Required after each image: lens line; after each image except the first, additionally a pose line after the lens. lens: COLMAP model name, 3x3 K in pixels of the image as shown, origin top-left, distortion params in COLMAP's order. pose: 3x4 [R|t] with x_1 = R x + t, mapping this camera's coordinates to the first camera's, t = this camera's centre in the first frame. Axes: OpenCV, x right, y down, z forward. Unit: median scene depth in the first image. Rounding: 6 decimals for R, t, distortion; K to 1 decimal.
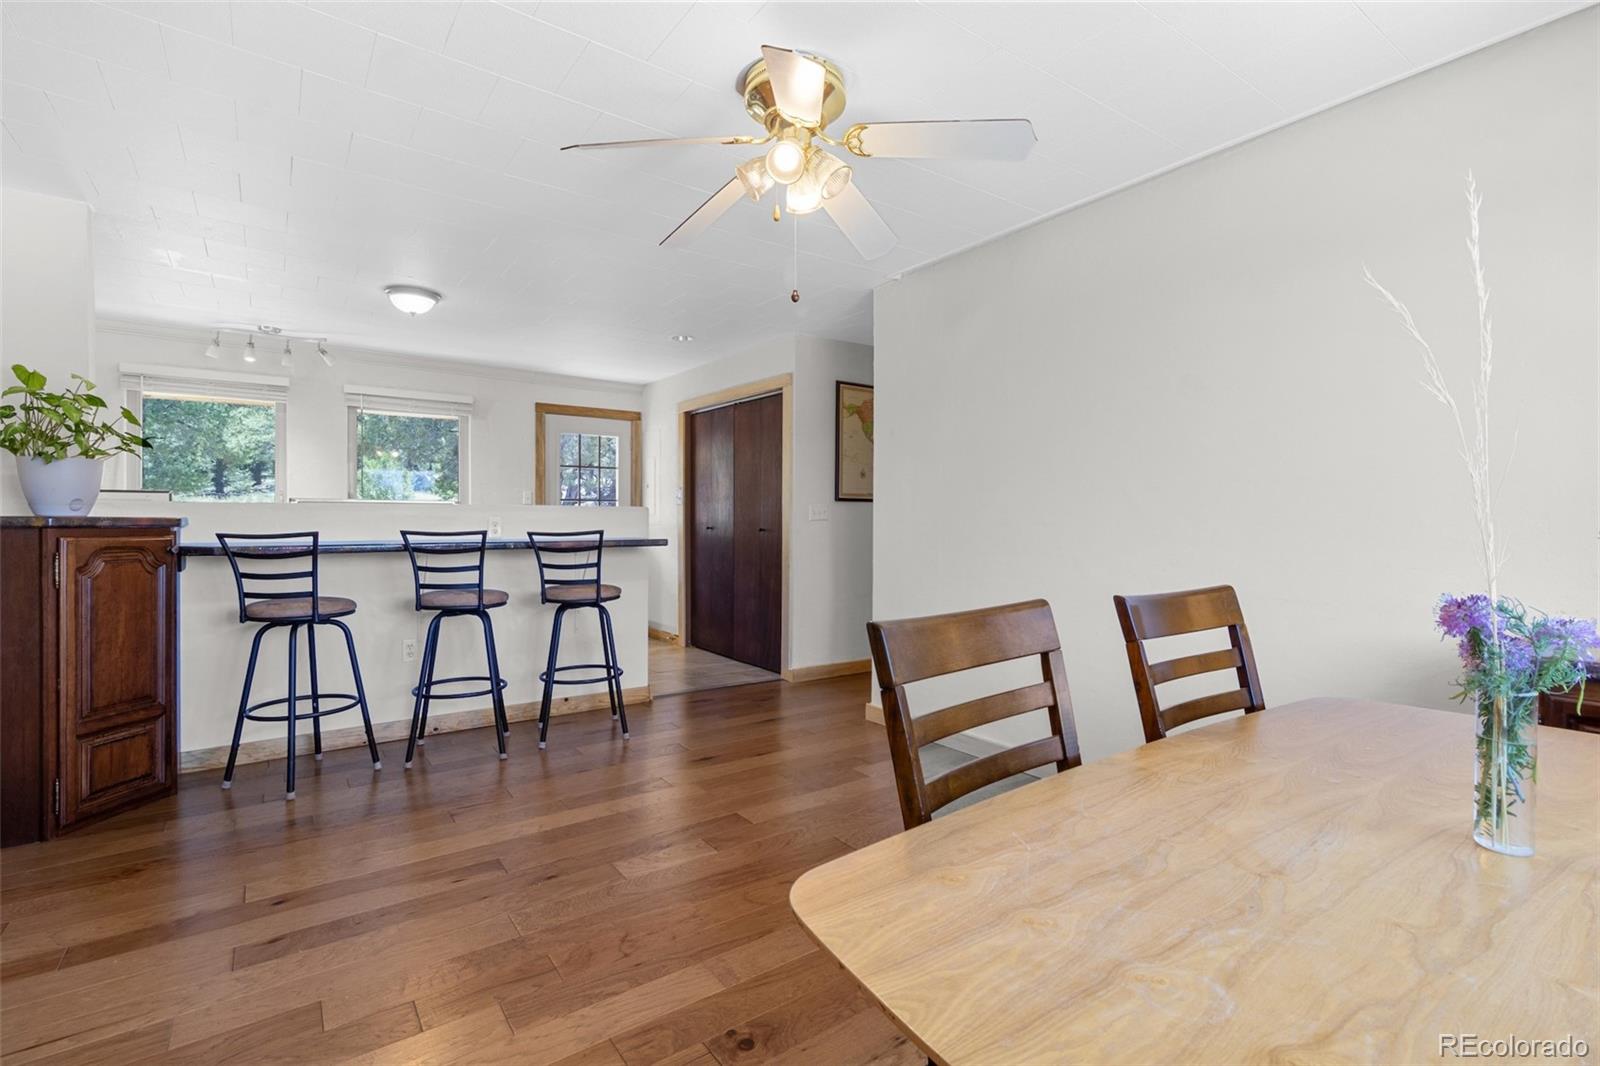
lens RADIAL K [[741.8, 0, 798.0], [0, 741.8, 523.8], [0, 0, 1]] dist [0.000360, 0.000368]
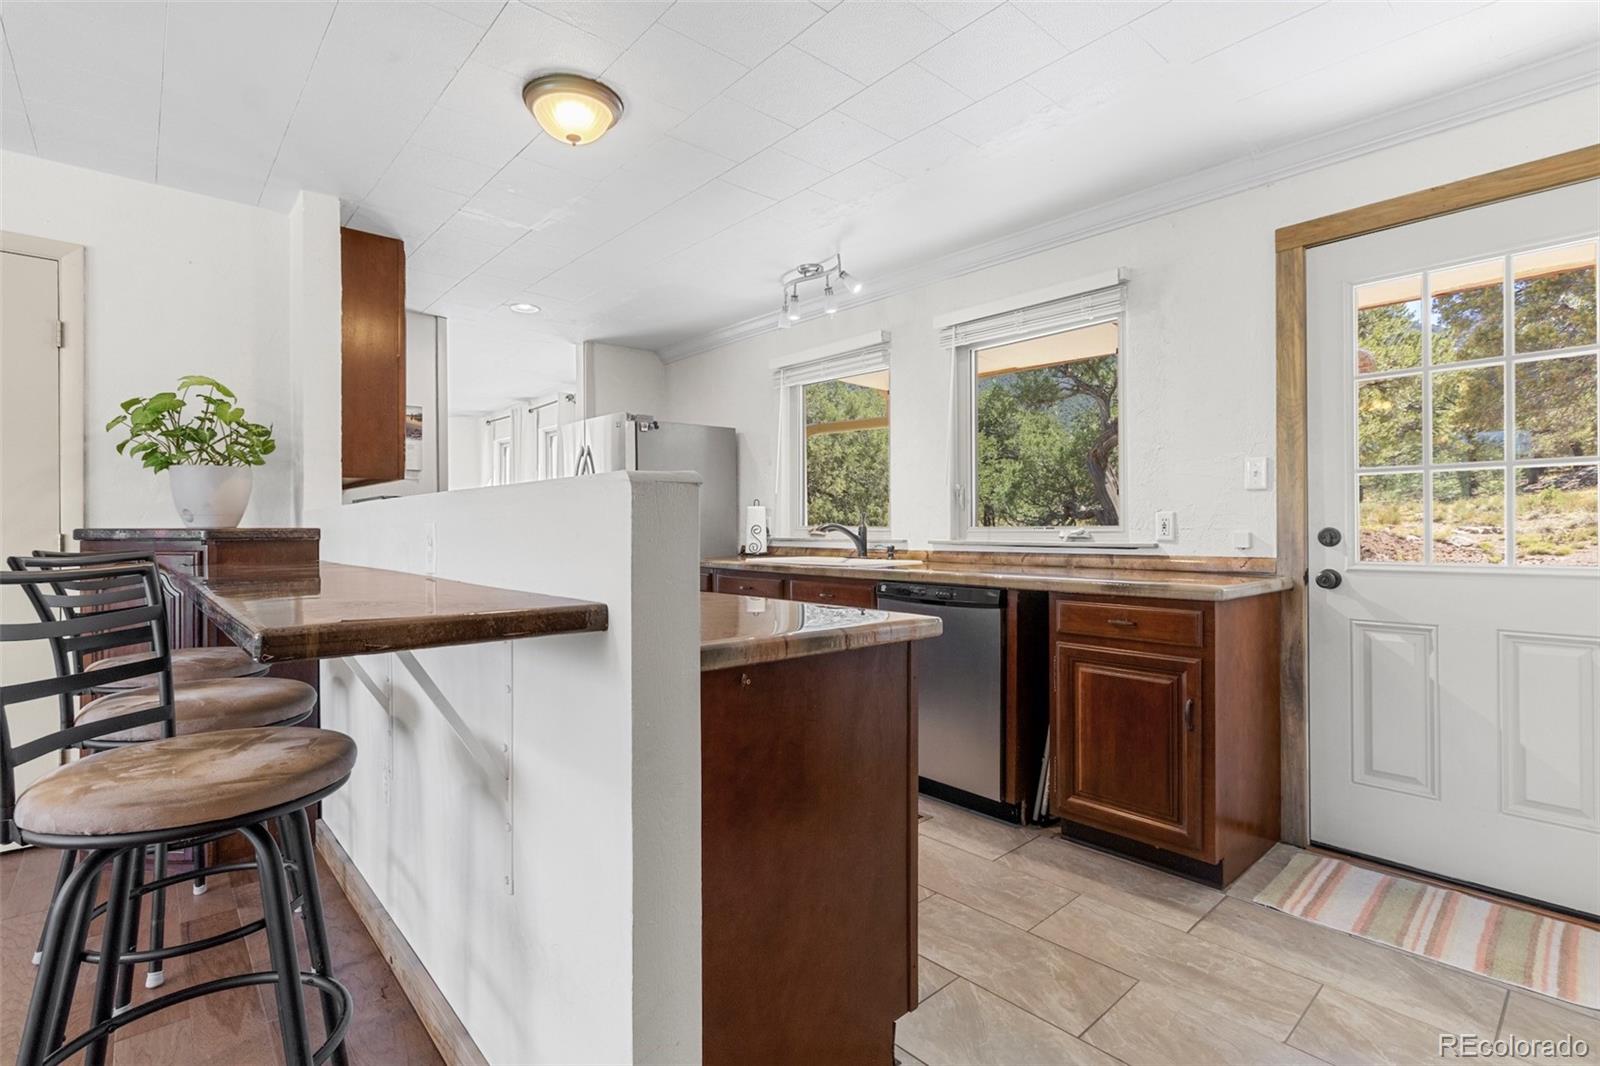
lens RADIAL K [[750.2, 0, 801.3], [0, 750.2, 531.9], [0, 0, 1]] dist [0.001286, 0.000604]
pose [[0.100796, 0.003381, -0.994901, 0.021168], [-0.001314, 0.999994, 0.003266, -0.004322], [0.994906, 0.000978, 0.100800, 0.829229]]
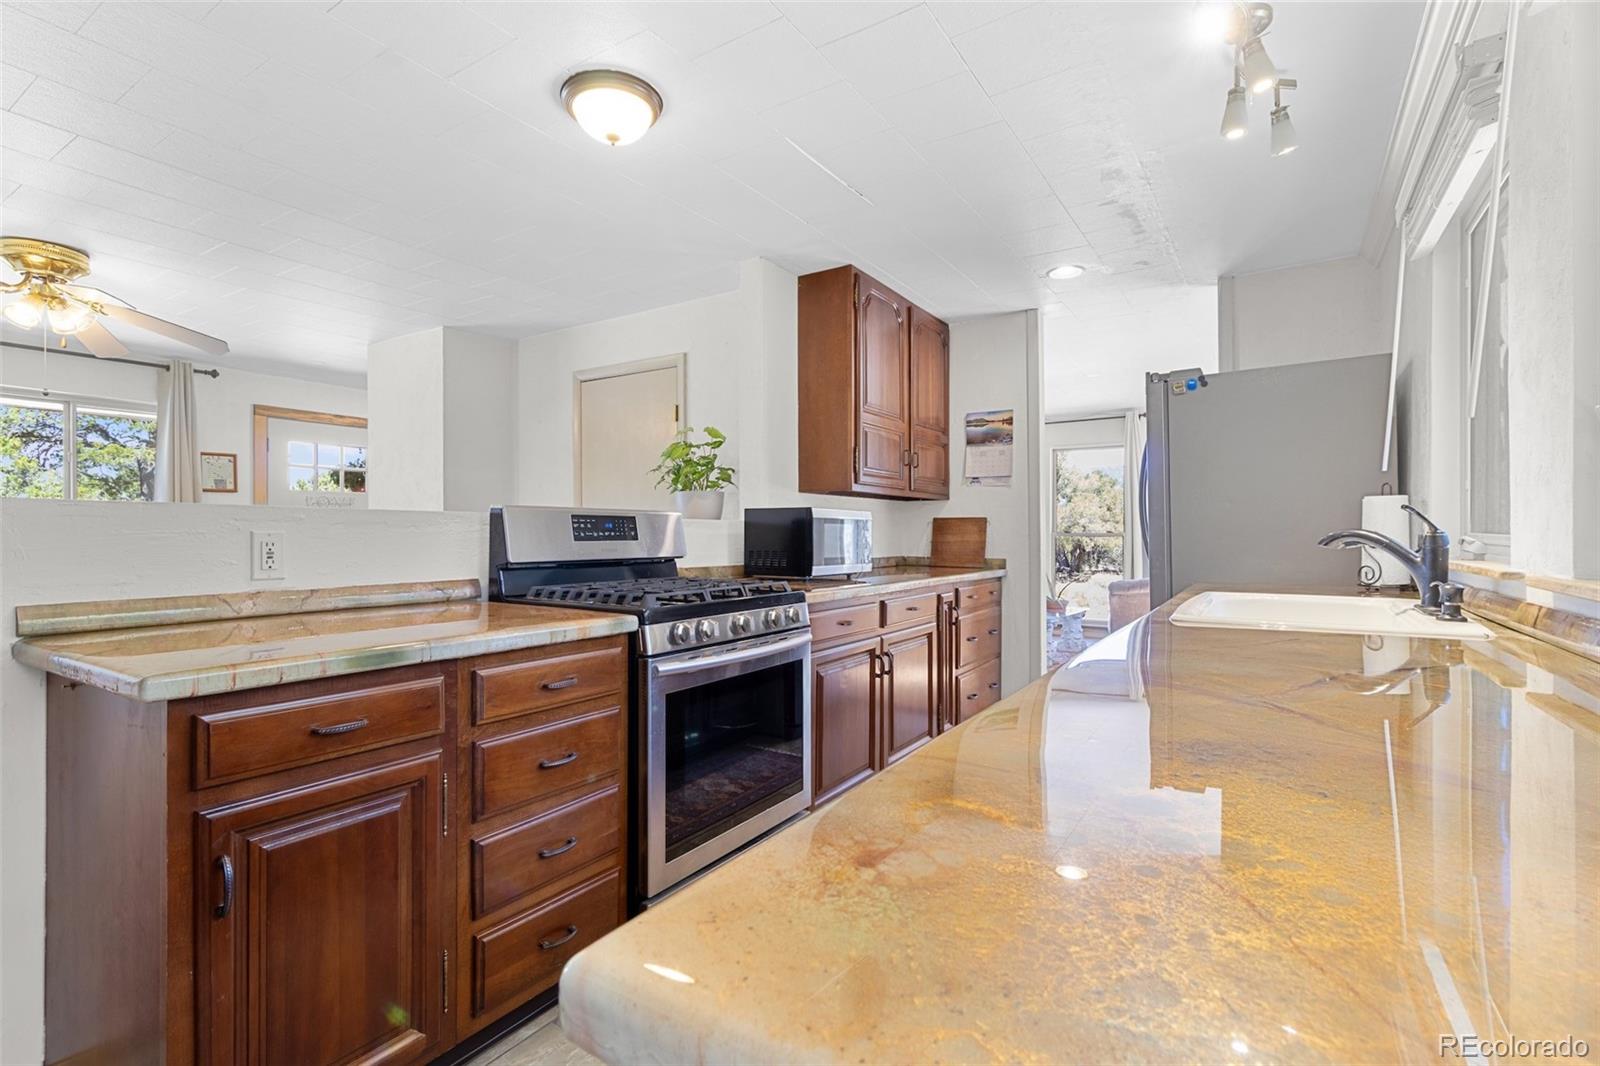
lens RADIAL K [[750.2, 0, 801.3], [0, 750.2, 531.9], [0, 0, 1]] dist [0.001286, 0.000604]
pose [[-0.930460, -0.001543, -0.366390, -0.336815], [-0.001444, 0.999999, -0.000546, -0.008320], [0.366391, 0.000021, -0.930461, 1.146863]]
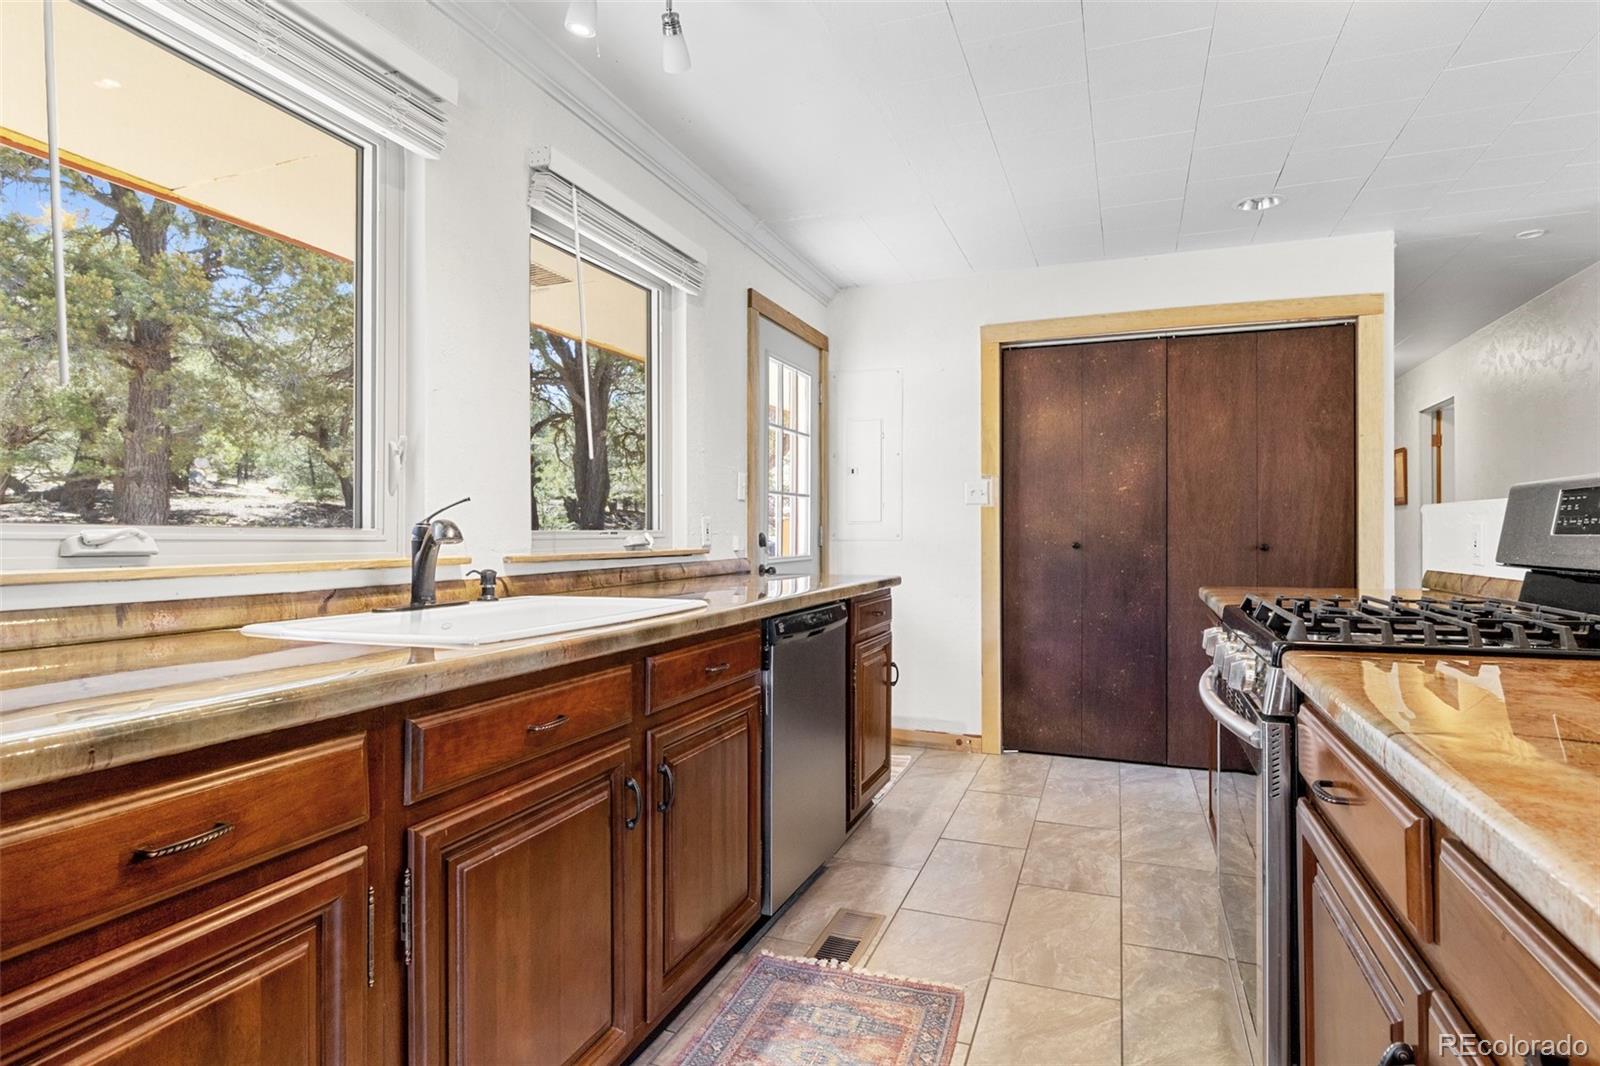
lens RADIAL K [[859.7, 0, 800.0], [0, 859.7, 533.0], [0, 0, 1]] dist [0.002094, 0.000308]
pose [[0.835073, -0.002840, 0.550132, -0.740993], [0.003530, 0.999994, -0.000197, -0.005165], [-0.550128, 0.002106, 0.835077, 0.607561]]
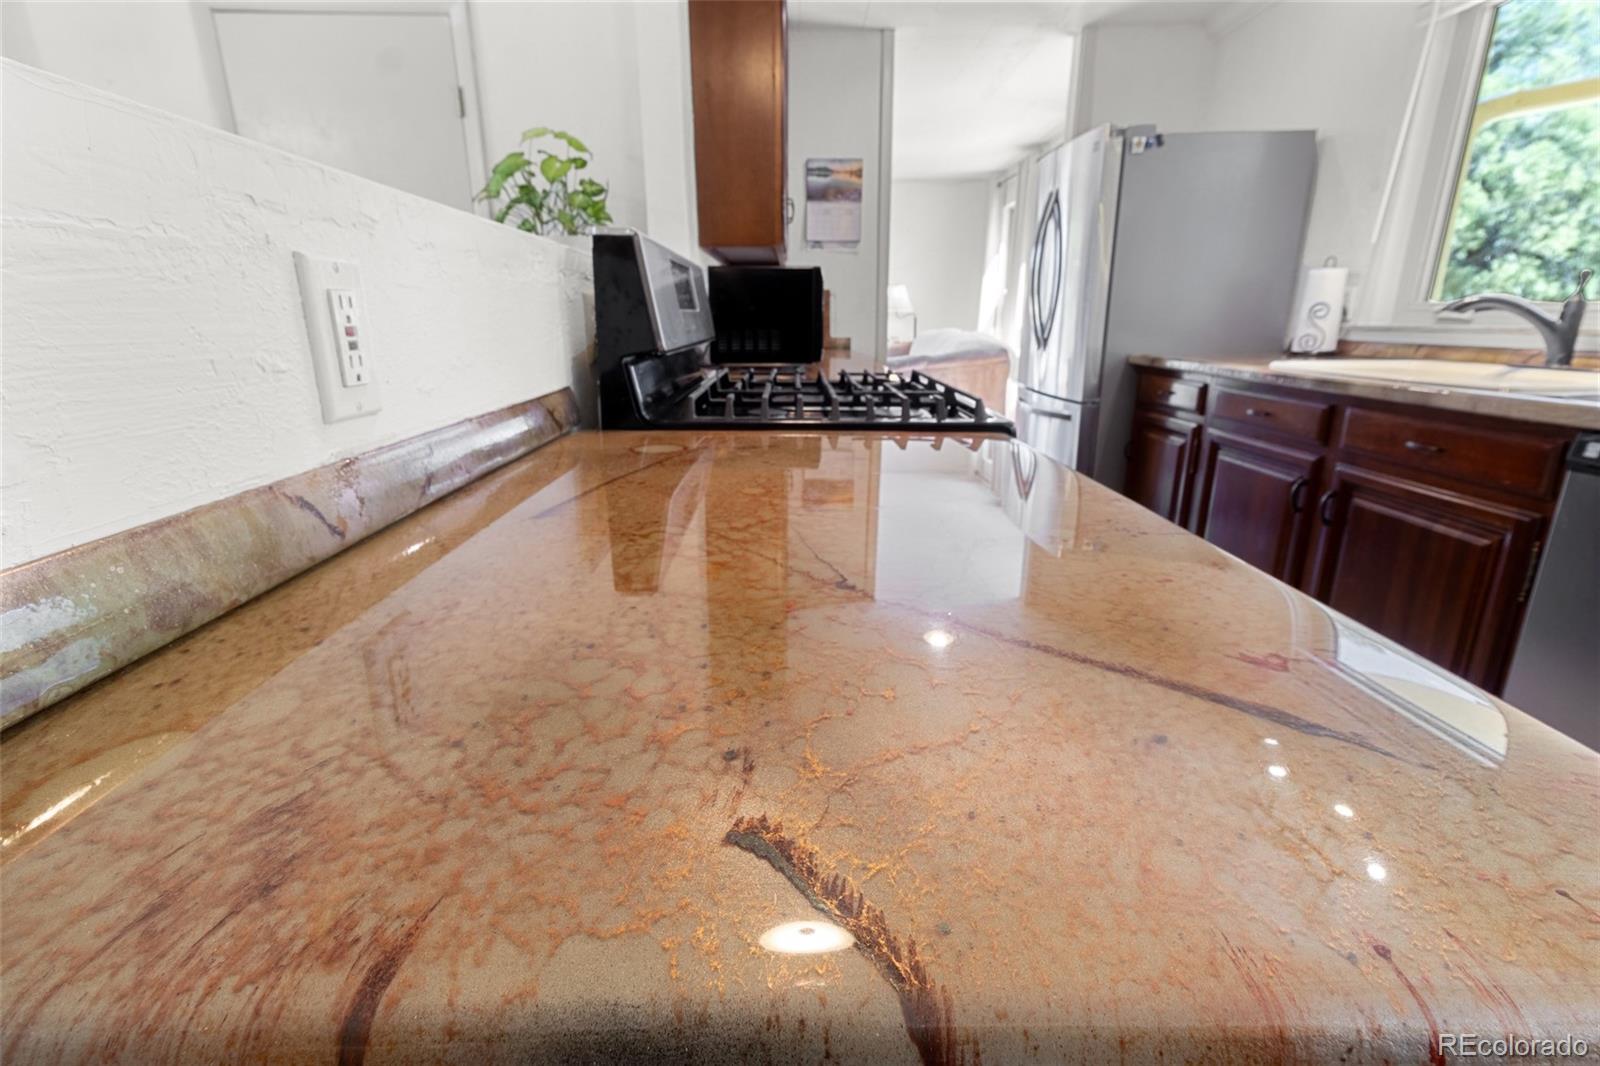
lens RADIAL K [[739.3, 0, 798.7], [0, 739.3, 524.1], [0, 0, 1]] dist [0.013649, -0.000046]
pose [[-0.577748, 0.220945, -0.785742, -0.197596], [-0.001987, 0.962282, 0.272048, -0.001574], [0.816213, 0.158737, -0.555517, 0.878275]]
